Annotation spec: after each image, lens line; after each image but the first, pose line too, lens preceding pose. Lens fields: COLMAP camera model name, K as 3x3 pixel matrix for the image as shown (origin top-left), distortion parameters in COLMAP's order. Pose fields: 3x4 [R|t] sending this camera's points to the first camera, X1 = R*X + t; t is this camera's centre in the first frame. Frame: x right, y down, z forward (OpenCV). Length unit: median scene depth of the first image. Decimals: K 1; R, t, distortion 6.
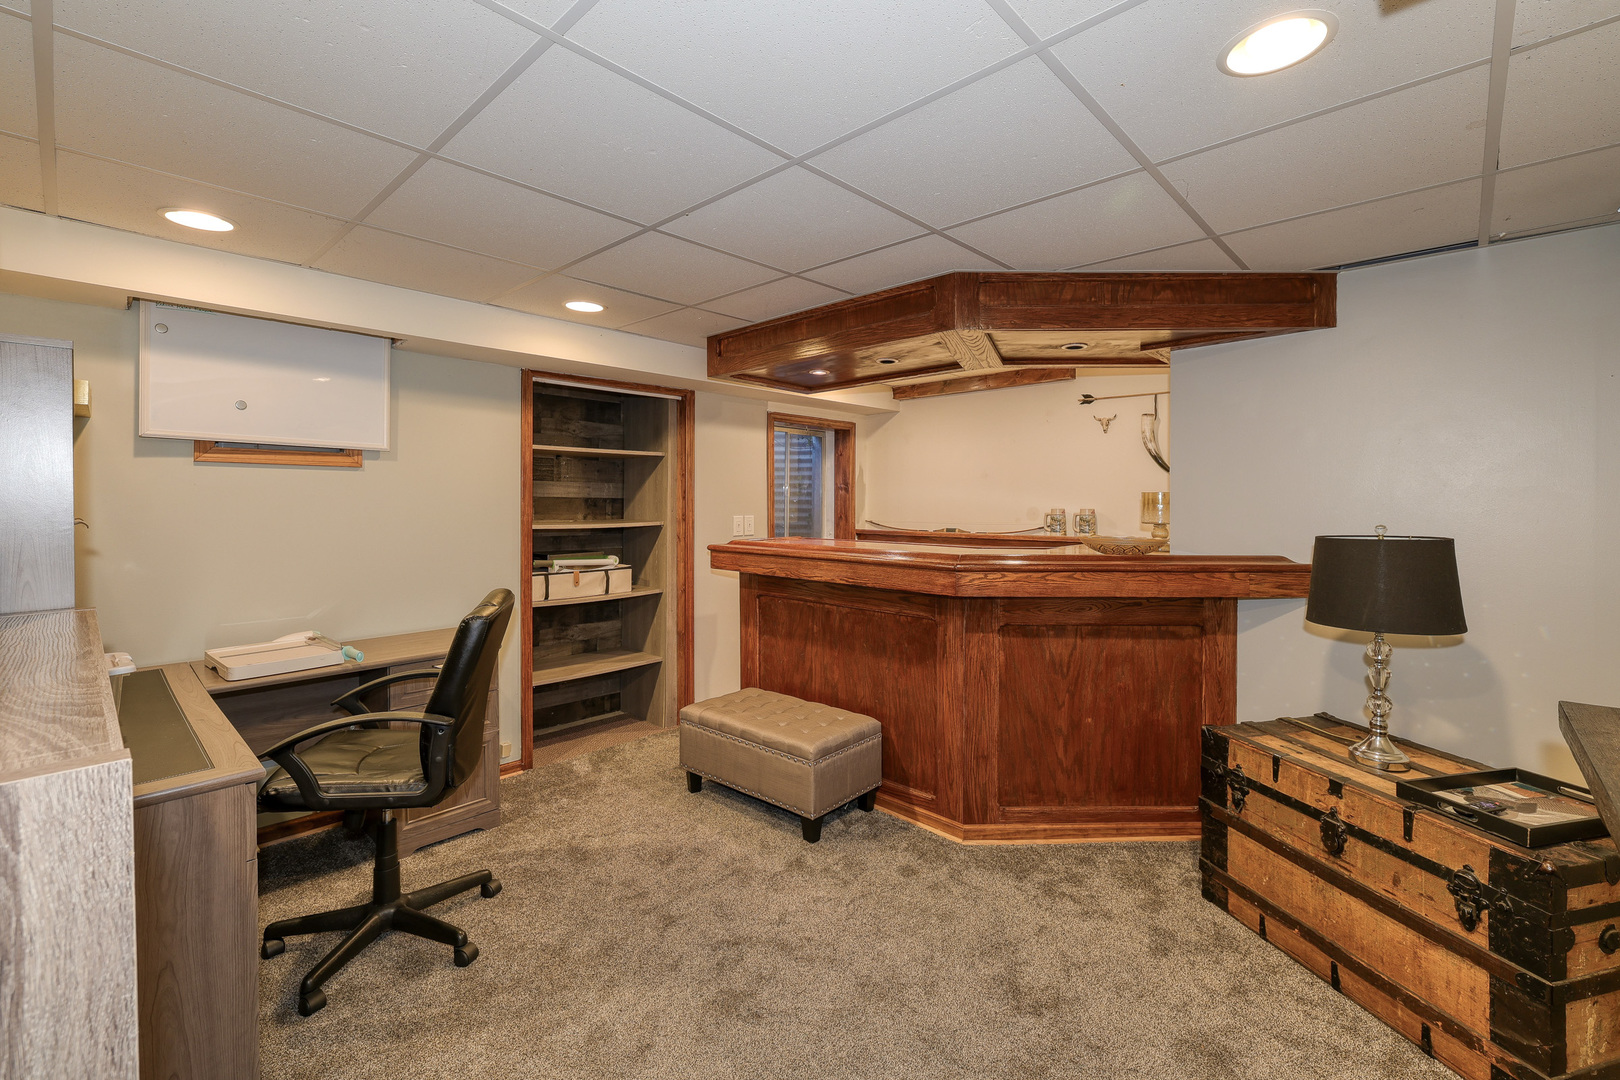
lens RADIAL K [[691.3, 0, 831.4], [0, 691.3, 509.0], [0, 0, 1]] dist [-0.000098, 0.000520]
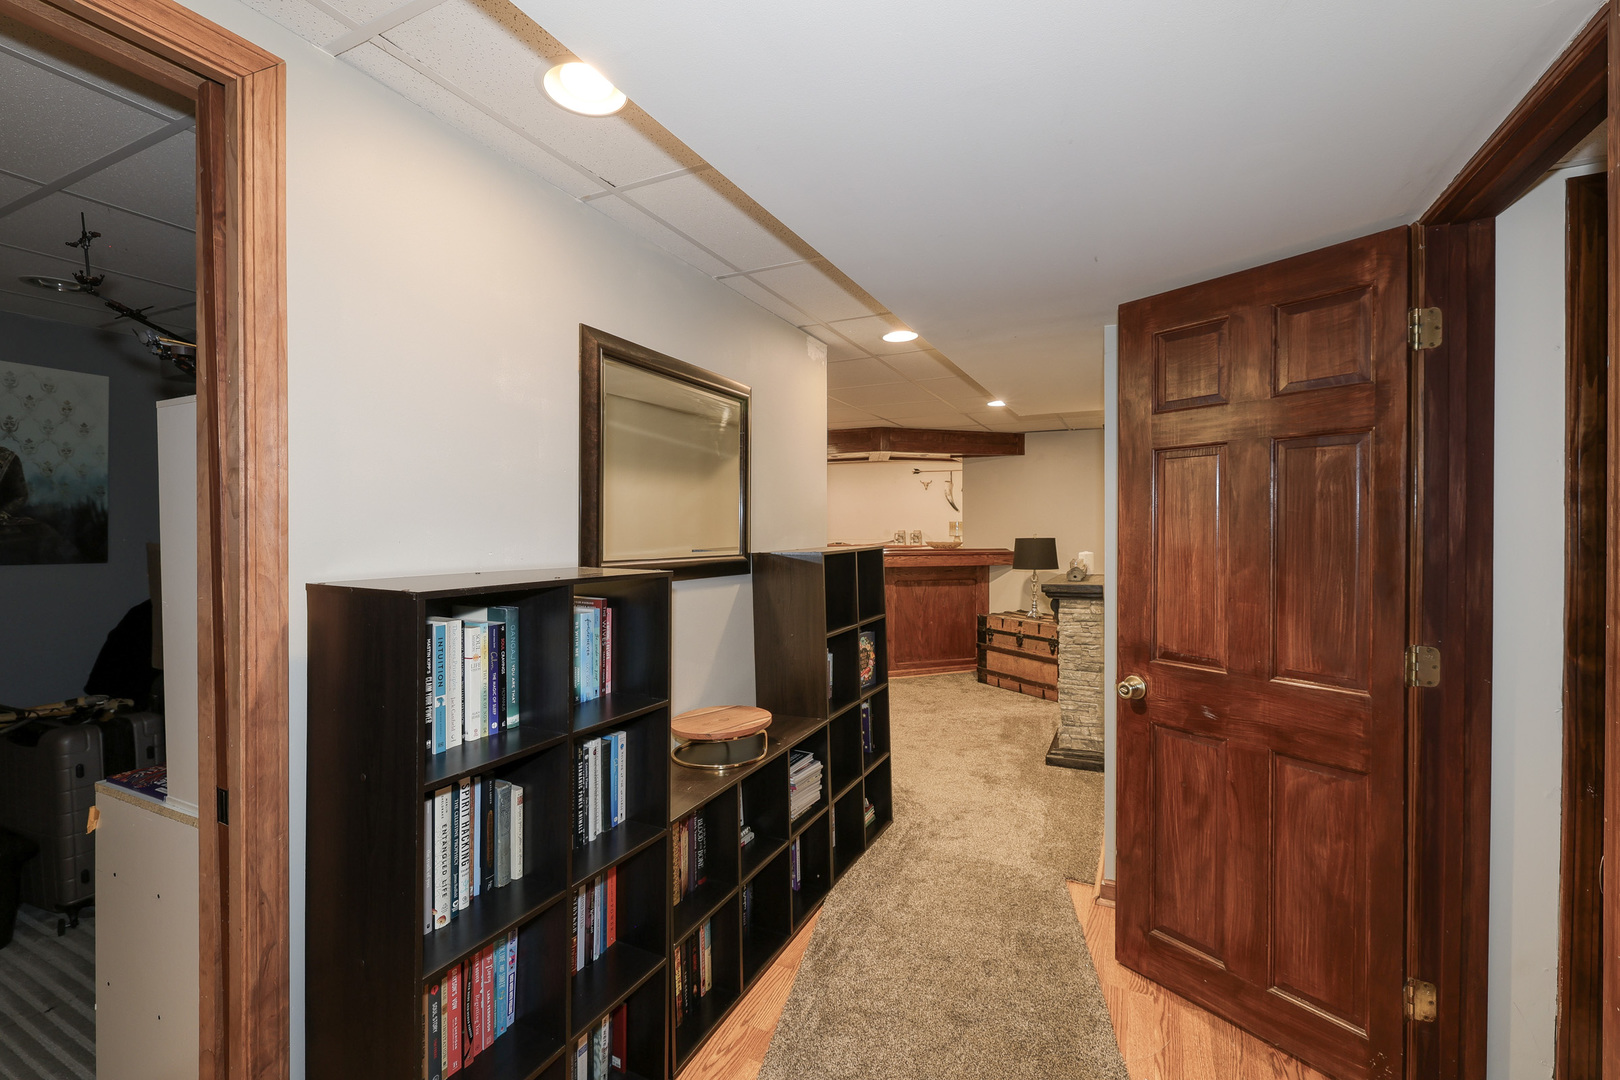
lens RADIAL K [[691.3, 0, 807.2], [0, 691.3, 533.6], [0, 0, 1]] dist [-0.000098, 0.000520]
pose [[0.961358, -0.004141, 0.275269, -0.705914], [0.004540, 0.999989, -0.000812, 0.016353], [-0.275263, 0.002030, 0.961367, -1.174716]]
